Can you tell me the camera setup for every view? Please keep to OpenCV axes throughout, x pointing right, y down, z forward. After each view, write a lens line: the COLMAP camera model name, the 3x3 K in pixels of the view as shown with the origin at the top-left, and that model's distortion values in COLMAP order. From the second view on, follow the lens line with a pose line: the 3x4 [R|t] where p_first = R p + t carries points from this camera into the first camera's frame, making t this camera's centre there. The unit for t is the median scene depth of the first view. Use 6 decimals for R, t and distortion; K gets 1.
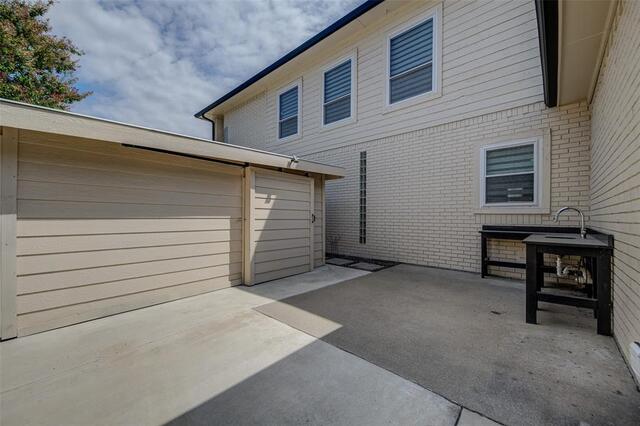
lens RADIAL K [[255.5, 0, 325.2], [0, 255.5, 214.7], [0, 0, 1]] dist [0.002245, 0.000020]
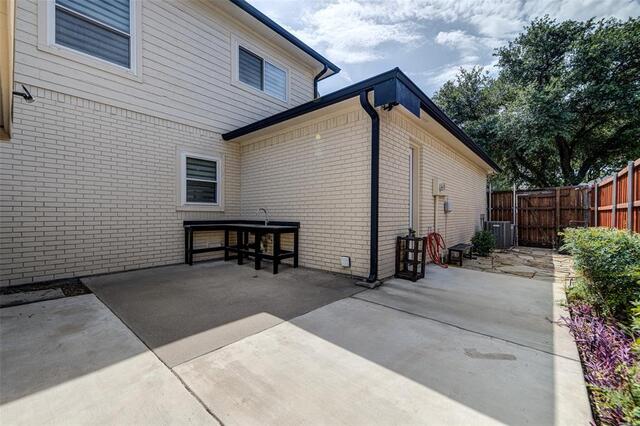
lens RADIAL K [[255.5, 0, 325.2], [0, 255.5, 214.7], [0, 0, 1]] dist [0.002245, 0.000020]
pose [[-0.030020, -0.005645, 0.999533, -0.609839], [-0.014332, 0.999884, 0.005217, -0.001612], [-0.999447, -0.014169, -0.030097, 0.446751]]
